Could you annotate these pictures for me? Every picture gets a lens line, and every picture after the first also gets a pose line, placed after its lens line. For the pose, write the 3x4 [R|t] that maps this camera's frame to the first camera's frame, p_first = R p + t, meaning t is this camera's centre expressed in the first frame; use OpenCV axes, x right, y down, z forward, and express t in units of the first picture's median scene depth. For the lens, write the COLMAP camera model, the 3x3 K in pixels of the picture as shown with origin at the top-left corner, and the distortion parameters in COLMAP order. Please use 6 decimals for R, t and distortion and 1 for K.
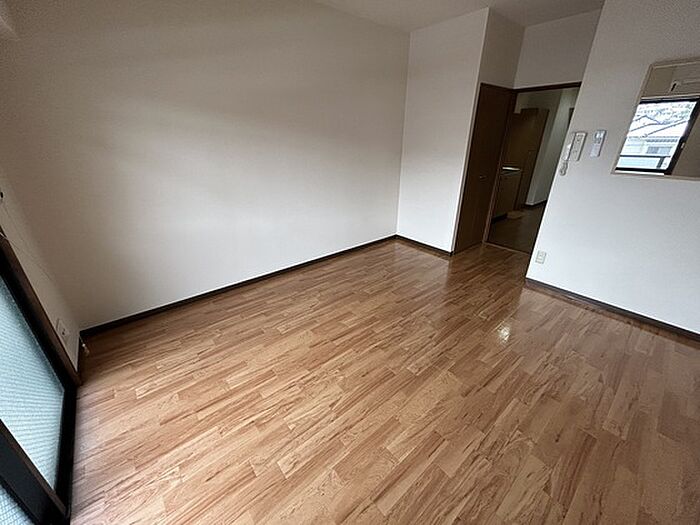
lens RADIAL K [[283.5, 0, 350.1], [0, 283.5, 262.0], [0, 0, 1]] dist [-0.001366, -0.000086]
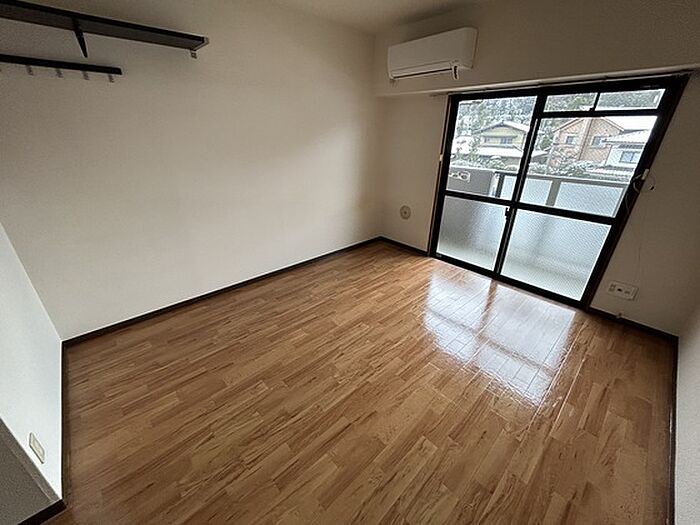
lens RADIAL K [[283.5, 0, 349.0], [0, 283.5, 259.8], [0, 0, 1]] dist [-0.001366, -0.000086]
pose [[-0.998922, 0.009185, -0.045497, 0.363646], [-0.028118, 0.660146, 0.750611, -0.816637], [0.036929, 0.751081, -0.659176, 1.690466]]
